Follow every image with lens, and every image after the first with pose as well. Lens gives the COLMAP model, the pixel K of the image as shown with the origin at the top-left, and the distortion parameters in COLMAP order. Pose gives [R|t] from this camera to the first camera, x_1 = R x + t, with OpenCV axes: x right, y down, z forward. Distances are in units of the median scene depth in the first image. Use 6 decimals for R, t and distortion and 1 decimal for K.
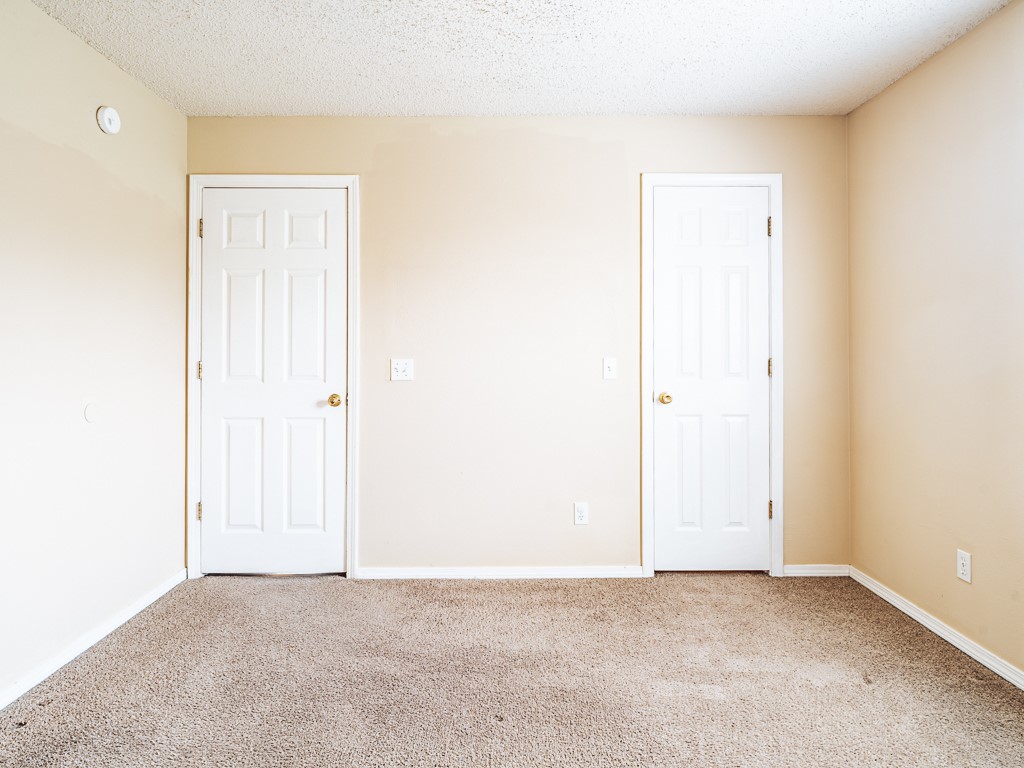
lens RADIAL K [[549.5, 0, 509.2], [0, 549.5, 342.0], [0, 0, 1]] dist [0.000791, -0.000061]
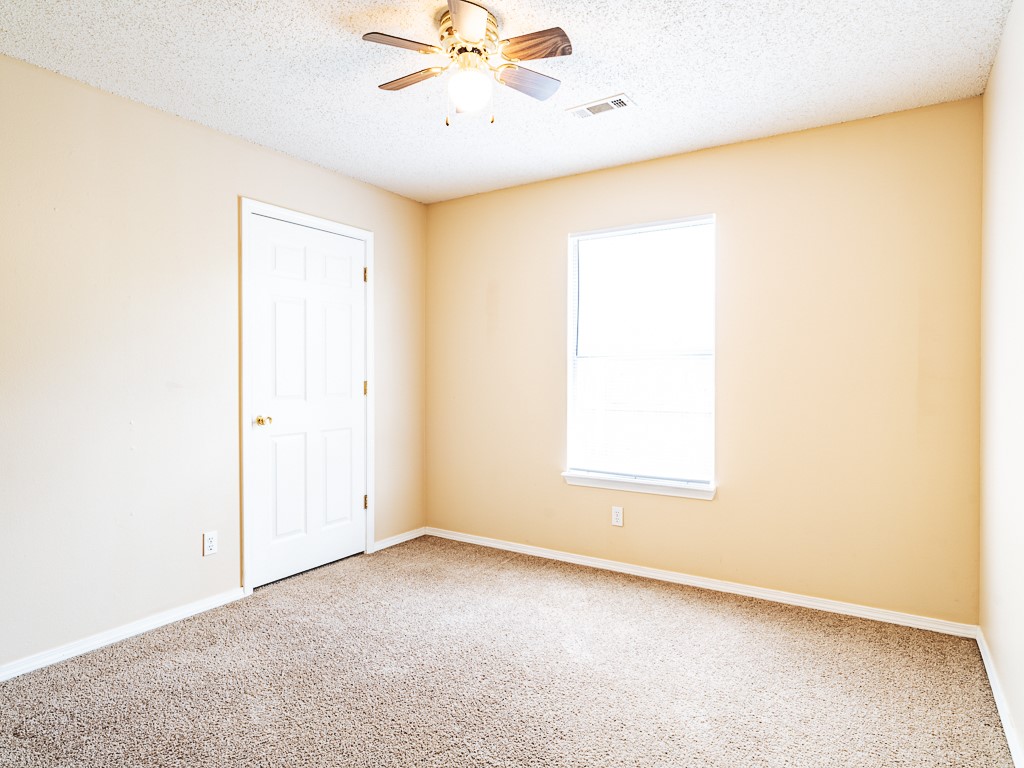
lens RADIAL K [[600.6, 0, 512.0], [0, 600.6, 384.0], [0, 0, 1]] dist [-0.022863, -0.000899]
pose [[0.534608, -0.015016, 0.844967, -0.498938], [-0.009765, 0.999666, 0.023944, 0.002337], [-0.845044, -0.021051, 0.534282, -0.000813]]
